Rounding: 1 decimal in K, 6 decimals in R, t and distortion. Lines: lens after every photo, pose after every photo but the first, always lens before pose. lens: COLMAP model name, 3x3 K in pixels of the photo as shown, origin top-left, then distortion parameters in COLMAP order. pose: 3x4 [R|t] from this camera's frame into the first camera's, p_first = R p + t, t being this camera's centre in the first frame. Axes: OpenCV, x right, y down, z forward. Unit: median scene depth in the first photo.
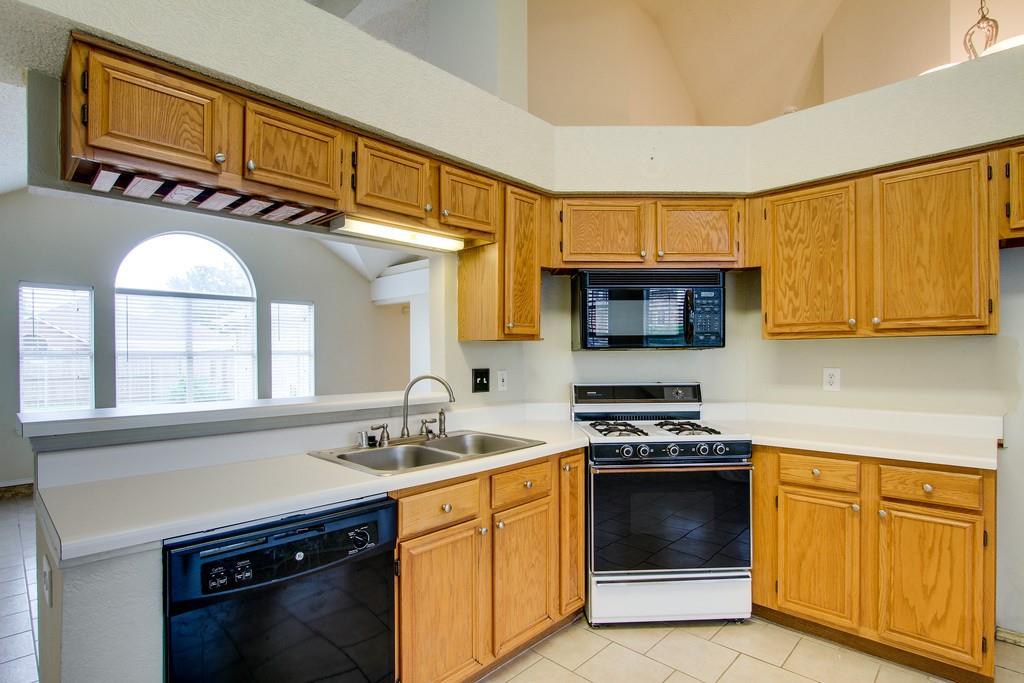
lens RADIAL K [[473.1, 0, 513.9], [0, 473.1, 359.4], [0, 0, 1]] dist [-0.003092, -0.000565]
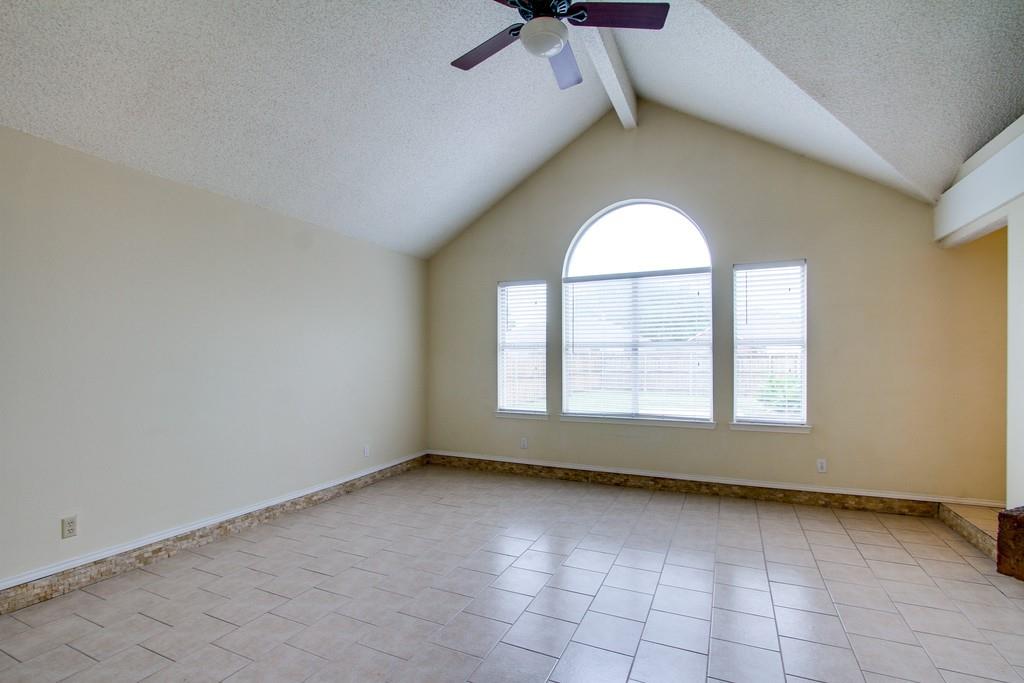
lens RADIAL K [[473.1, 0, 513.9], [0, 473.1, 359.4], [0, 0, 1]] dist [-0.003092, -0.000565]
pose [[0.361600, 0.005797, -0.932315, 0.021522], [-0.008161, 0.999962, 0.003052, 0.012530], [0.932297, 0.006505, 0.361634, 0.457737]]
